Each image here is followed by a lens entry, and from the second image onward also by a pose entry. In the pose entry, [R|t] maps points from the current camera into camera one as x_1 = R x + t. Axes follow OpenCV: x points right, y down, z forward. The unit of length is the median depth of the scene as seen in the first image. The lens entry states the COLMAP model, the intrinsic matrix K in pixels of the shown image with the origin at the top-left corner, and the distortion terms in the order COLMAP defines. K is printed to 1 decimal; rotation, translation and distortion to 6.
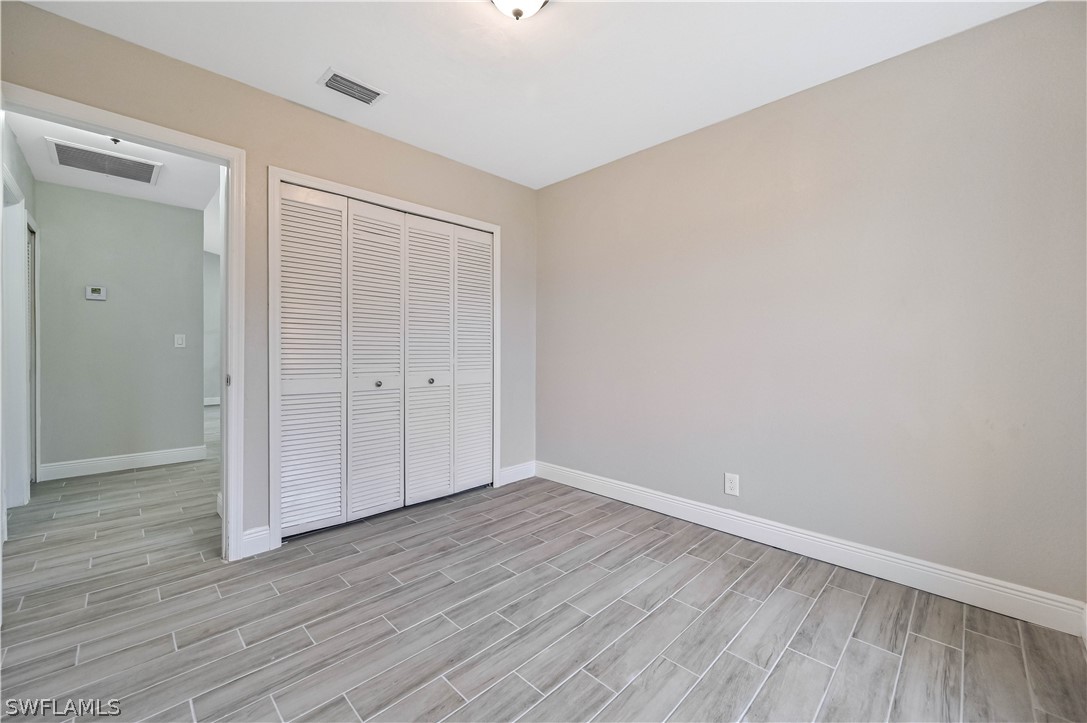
lens RADIAL K [[431.1, 0, 548.9], [0, 431.1, 356.7], [0, 0, 1]] dist [-0.002480, 0.001454]
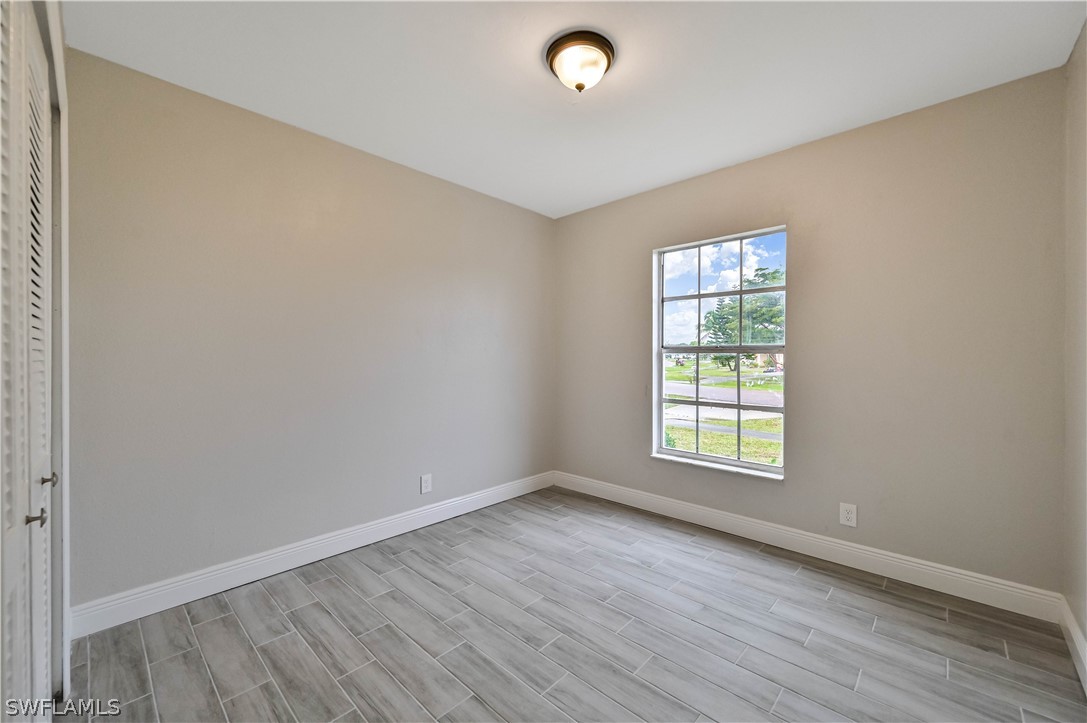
lens RADIAL K [[431.1, 0, 548.7], [0, 431.1, 359.2], [0, 0, 1]] dist [-0.002480, 0.001454]
pose [[-0.030502, -0.006107, 0.999516, -0.772603], [0.011924, 0.999908, 0.006474, -0.047136], [-0.999464, 0.012116, -0.030427, 0.711866]]
